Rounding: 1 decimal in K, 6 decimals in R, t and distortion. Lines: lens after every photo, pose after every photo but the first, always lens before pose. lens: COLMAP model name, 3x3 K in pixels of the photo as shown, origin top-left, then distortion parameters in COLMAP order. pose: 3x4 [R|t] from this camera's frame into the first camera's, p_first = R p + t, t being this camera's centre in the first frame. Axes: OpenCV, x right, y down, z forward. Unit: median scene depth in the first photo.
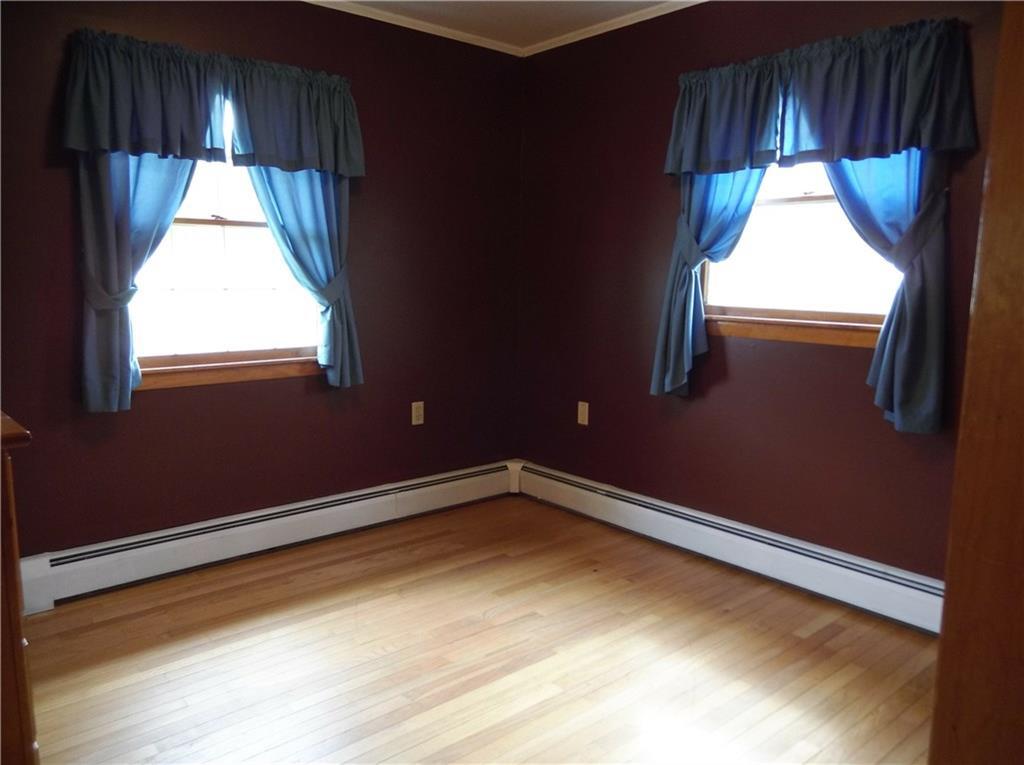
lens RADIAL K [[763.7, 0, 512.0], [0, 763.7, 382.5], [0, 0, 1]] dist [-0.022628, -0.005240]
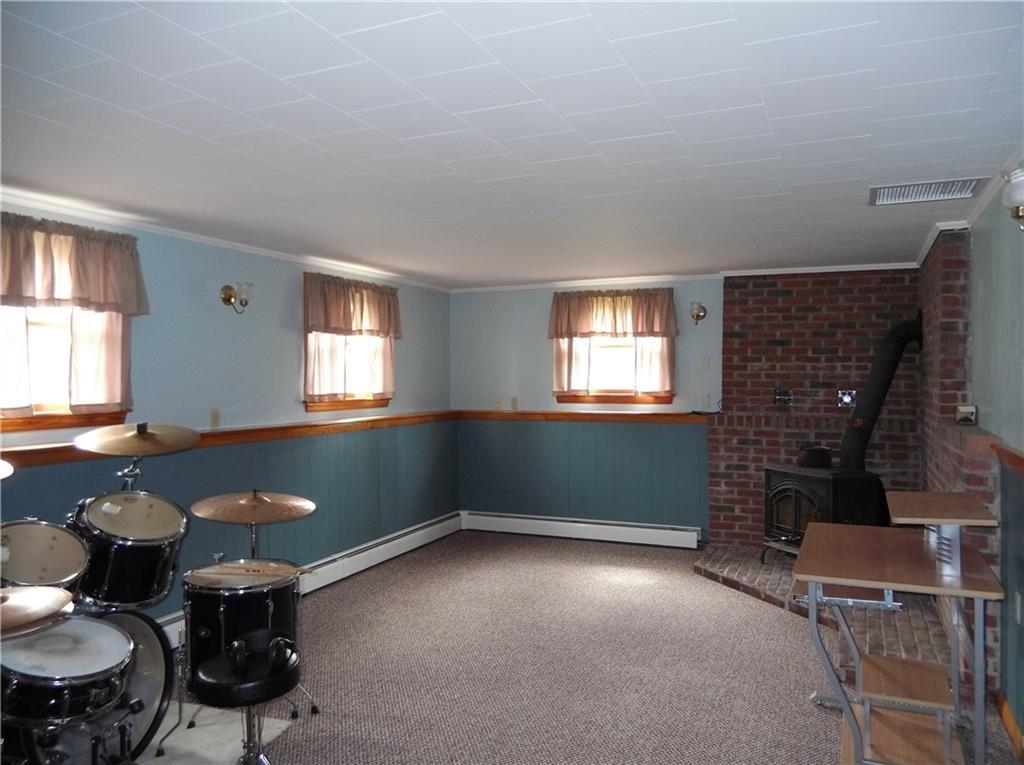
lens RADIAL K [[763.7, 0, 512.0], [0, 763.7, 382.5], [0, 0, 1]] dist [-0.022628, -0.005240]
pose [[0.912215, -0.006389, 0.409662, -0.575218], [0.075992, 0.985168, -0.153850, 0.092677], [-0.402603, 0.171475, 0.899170, -0.572992]]
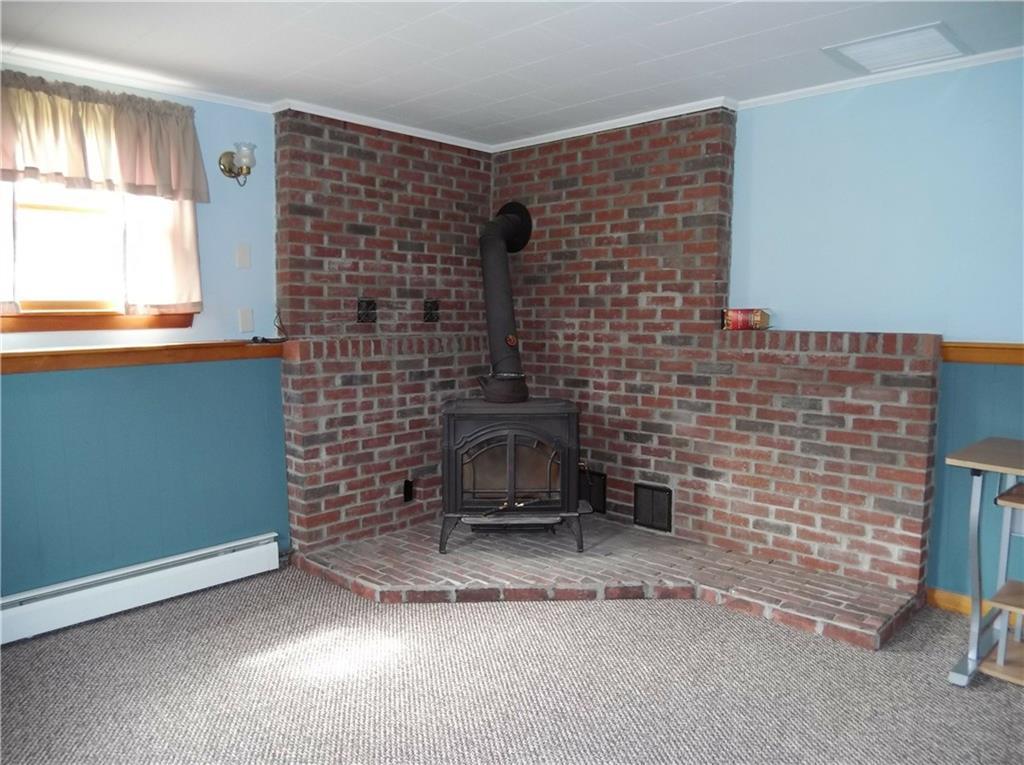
lens RADIAL K [[763.7, 0, 512.0], [0, 763.7, 382.5], [0, 0, 1]] dist [-0.022628, -0.005240]
pose [[-0.087094, -0.096001, 0.991564, -0.517706], [0.180708, 0.977310, 0.110494, -0.051132], [-0.979673, 0.188807, -0.067770, 0.447550]]
